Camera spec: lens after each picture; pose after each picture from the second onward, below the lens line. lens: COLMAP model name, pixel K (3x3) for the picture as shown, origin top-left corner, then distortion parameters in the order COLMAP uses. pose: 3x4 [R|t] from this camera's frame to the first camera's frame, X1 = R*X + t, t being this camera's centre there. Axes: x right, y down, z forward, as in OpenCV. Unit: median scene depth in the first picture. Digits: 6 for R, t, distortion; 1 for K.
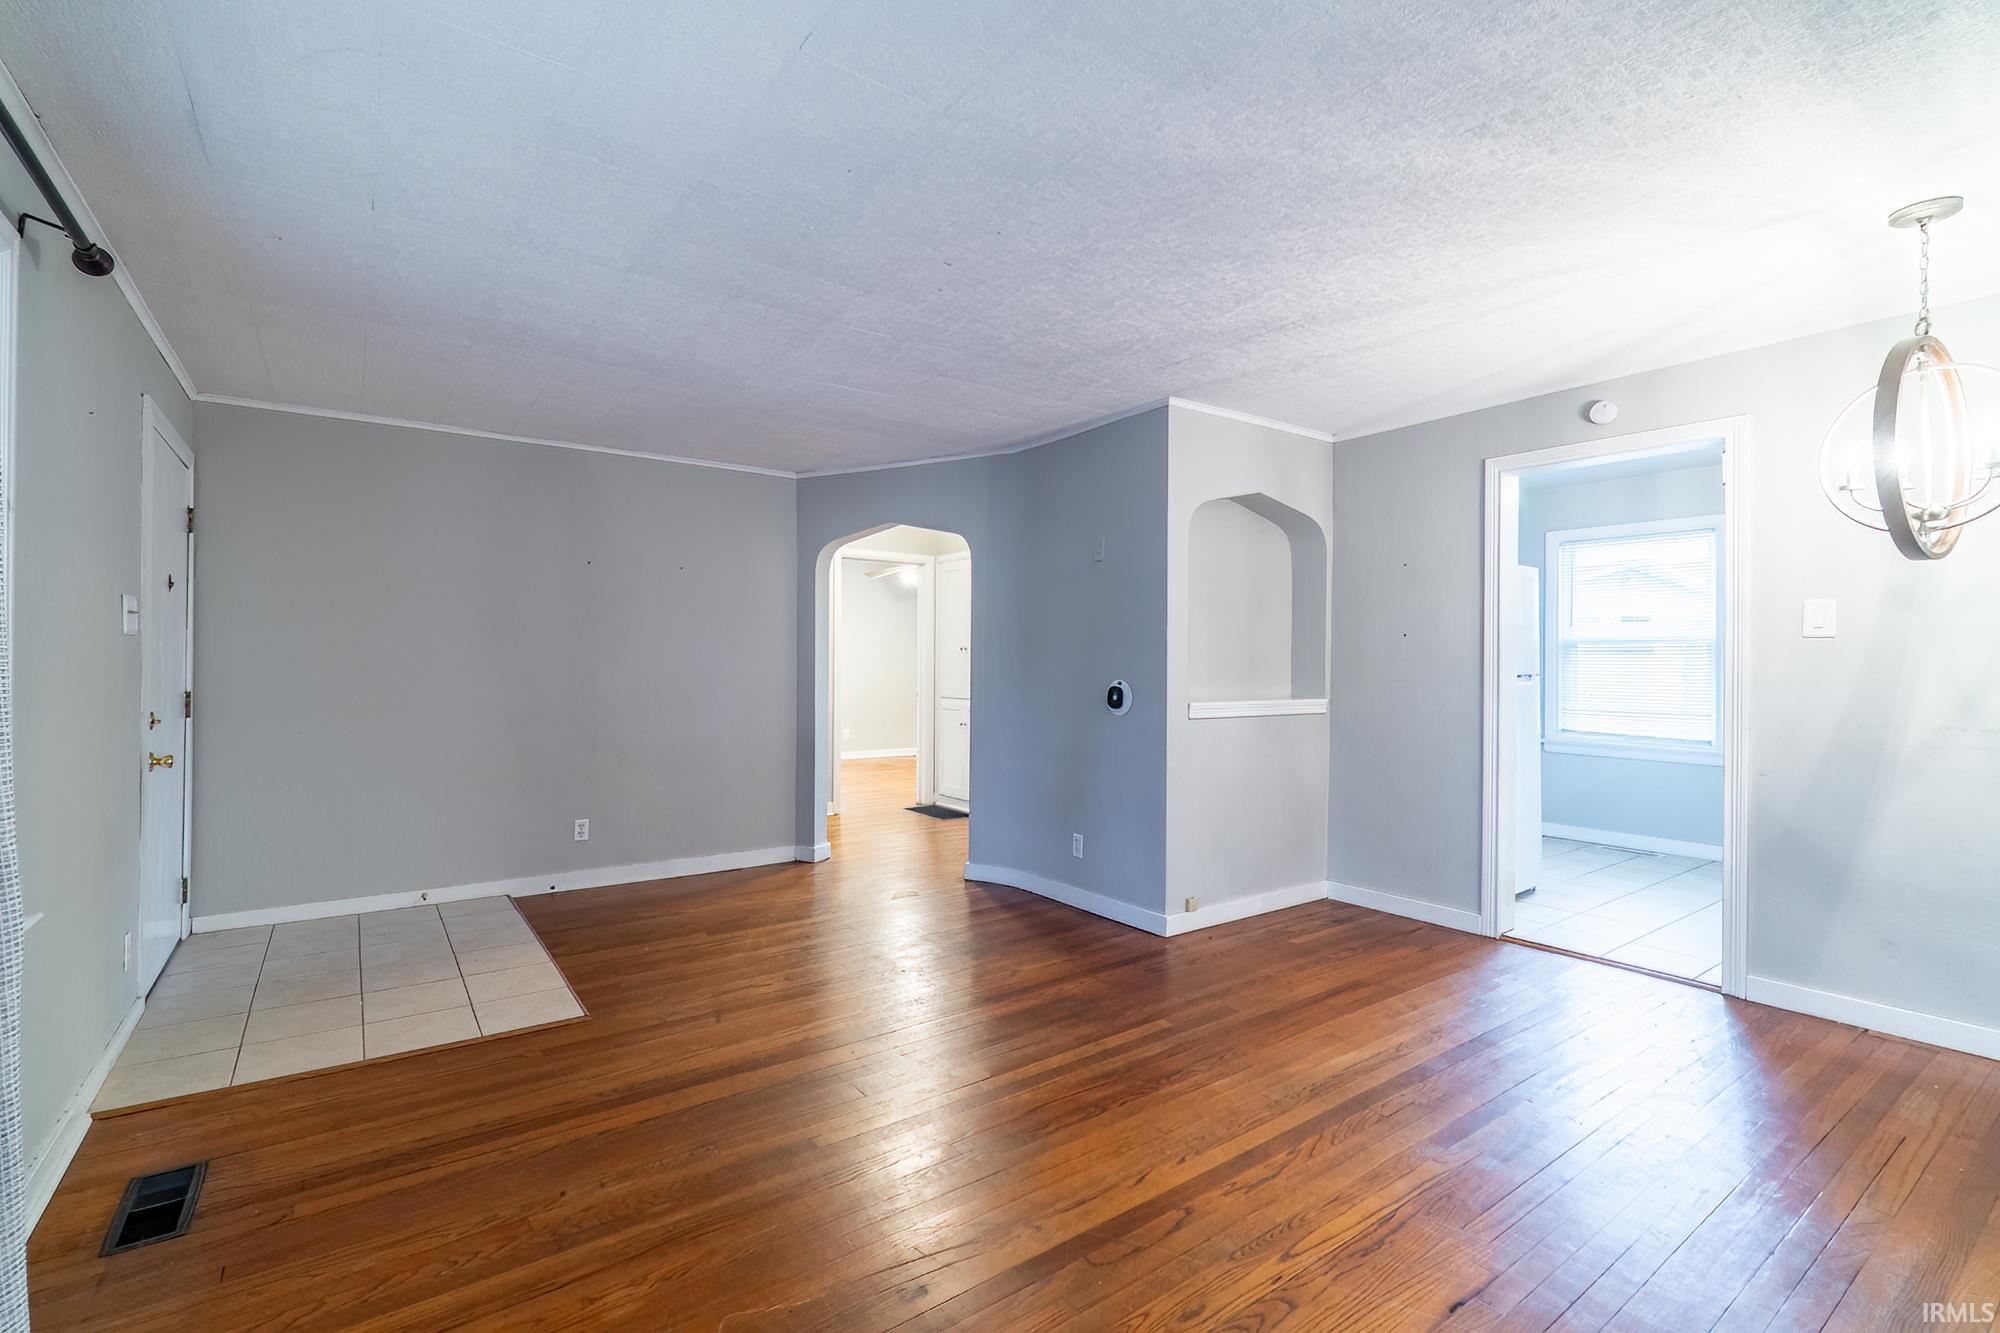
lens RADIAL K [[869.6, 0, 1004.5], [0, 869.6, 665.0], [0, 0, 1]] dist [-0.001631, 0.000174]
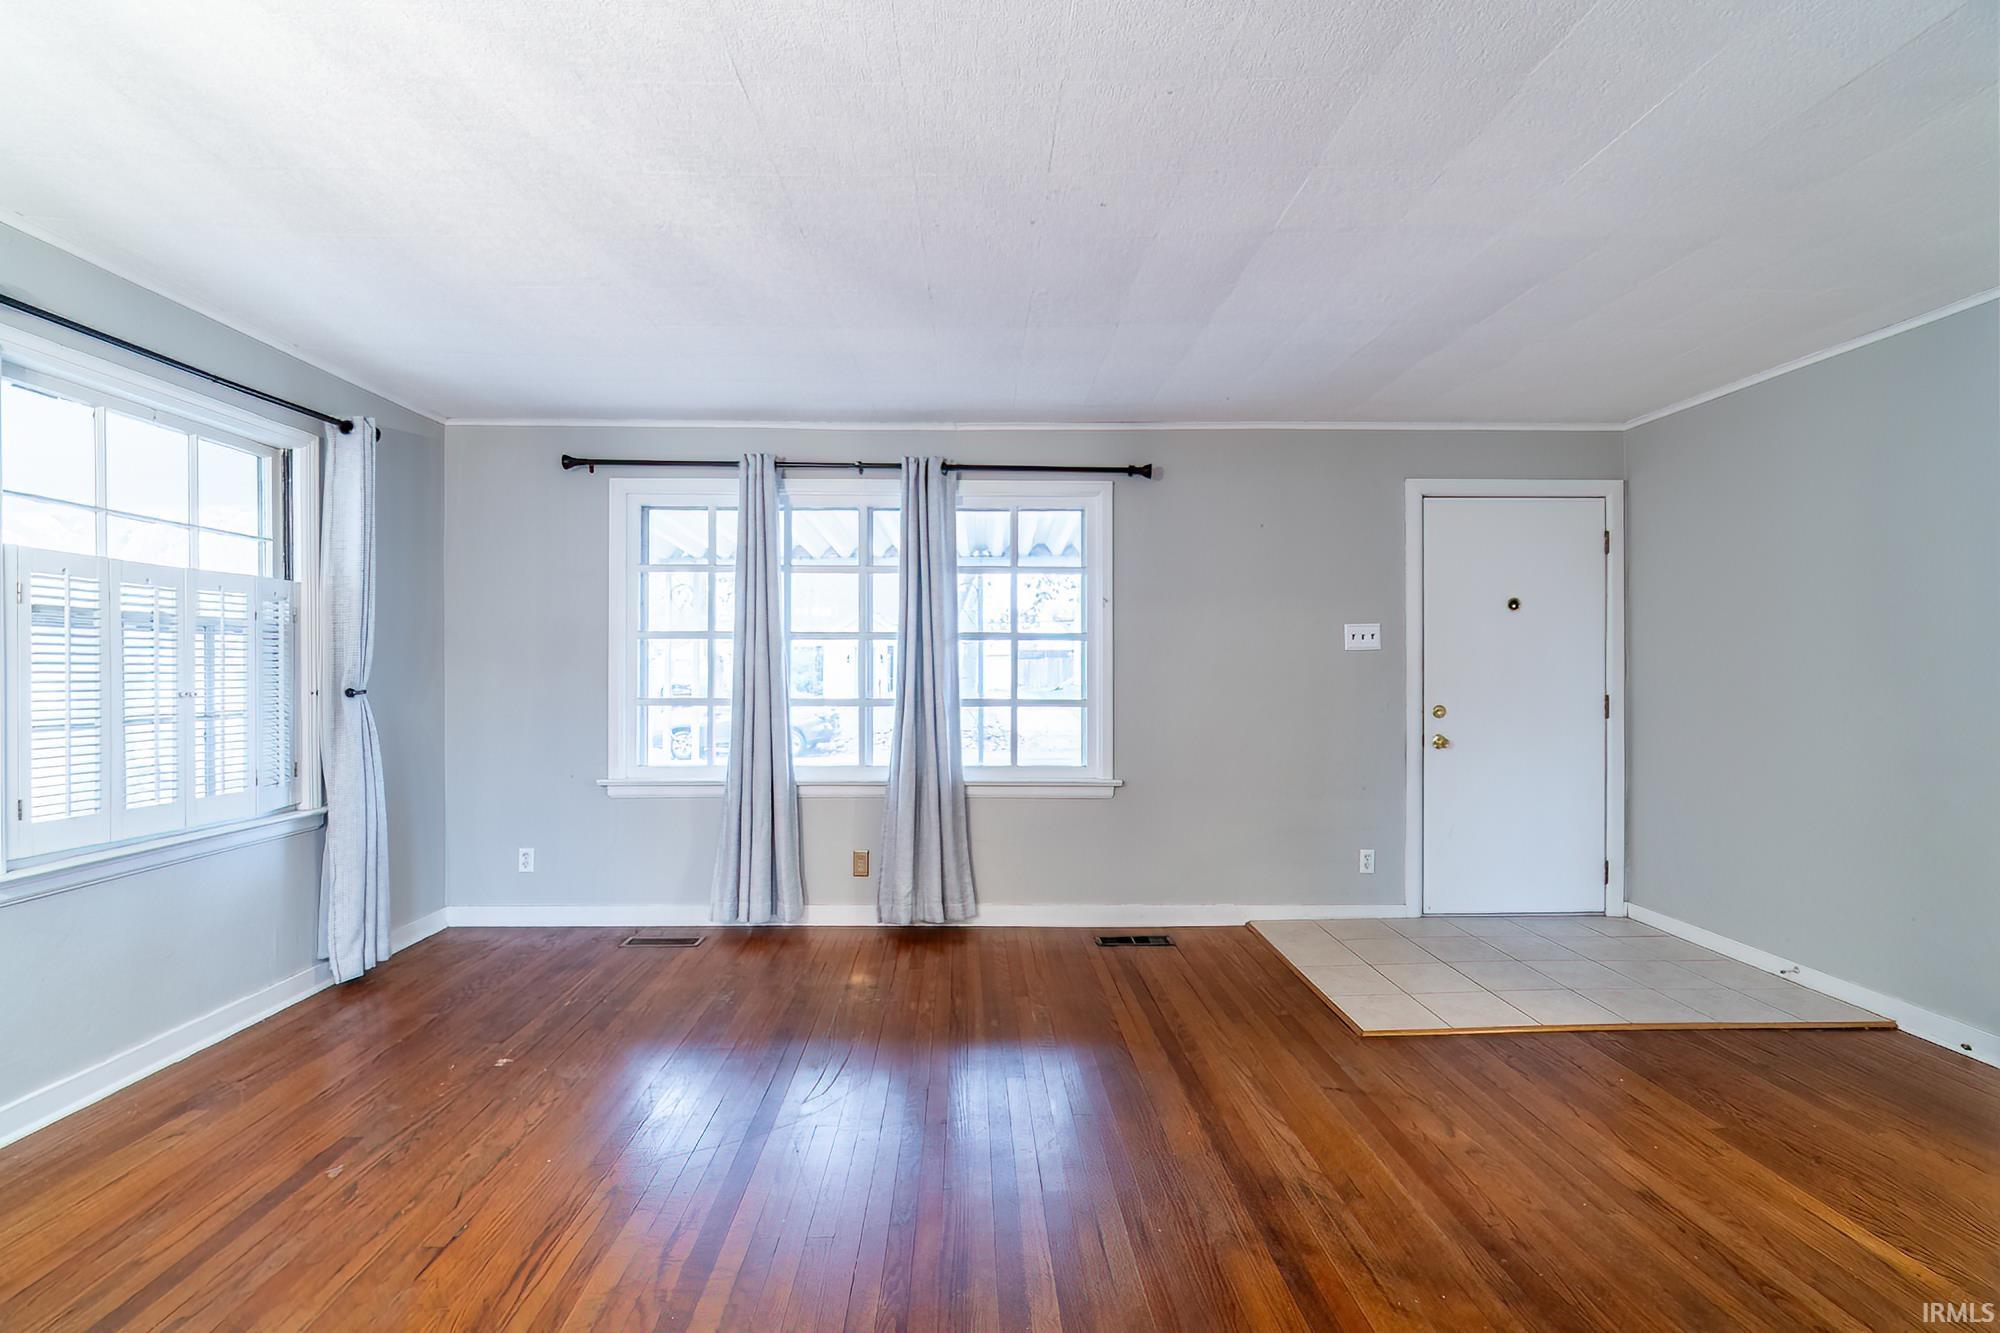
lens RADIAL K [[873.6, 0, 941.7], [0, 873.6, 666.1], [0, 0, 1]] dist [-0.000748, 0.000203]
pose [[-0.597447, -0.002380, -0.801905, 0.454333], [-0.003913, 0.999992, -0.000052, -0.003336], [0.801899, 0.003107, -0.597451, 0.933924]]
